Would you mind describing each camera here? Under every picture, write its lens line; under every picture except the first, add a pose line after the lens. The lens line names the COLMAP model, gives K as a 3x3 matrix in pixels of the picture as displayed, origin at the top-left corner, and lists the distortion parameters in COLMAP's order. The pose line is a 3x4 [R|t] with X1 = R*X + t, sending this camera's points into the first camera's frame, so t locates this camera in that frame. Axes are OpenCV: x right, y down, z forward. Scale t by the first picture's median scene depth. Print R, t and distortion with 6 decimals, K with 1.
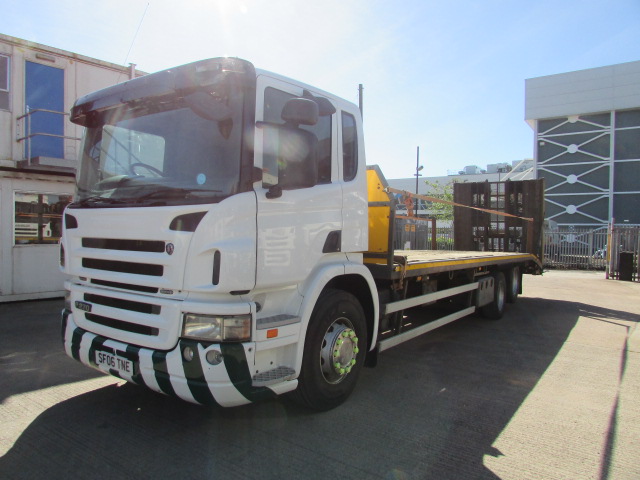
lens RADIAL K [[453.8, 0, 309.8], [0, 453.8, 238.9], [0, 0, 1]] dist [-0.038279, 0.006755]
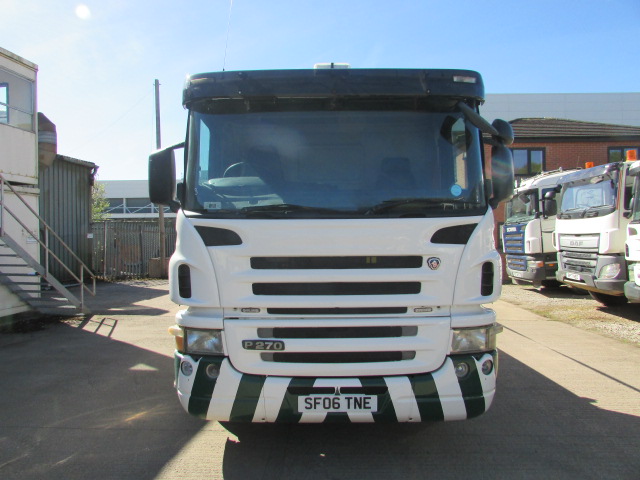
lens RADIAL K [[453.8, 0, 309.8], [0, 453.8, 238.9], [0, 0, 1]] dist [-0.038279, 0.006755]
pose [[0.824908, -0.029080, 0.564519, -0.974563], [0.032430, 0.999466, 0.004096, -0.037716], [-0.564336, 0.014928, 0.825410, 0.342203]]
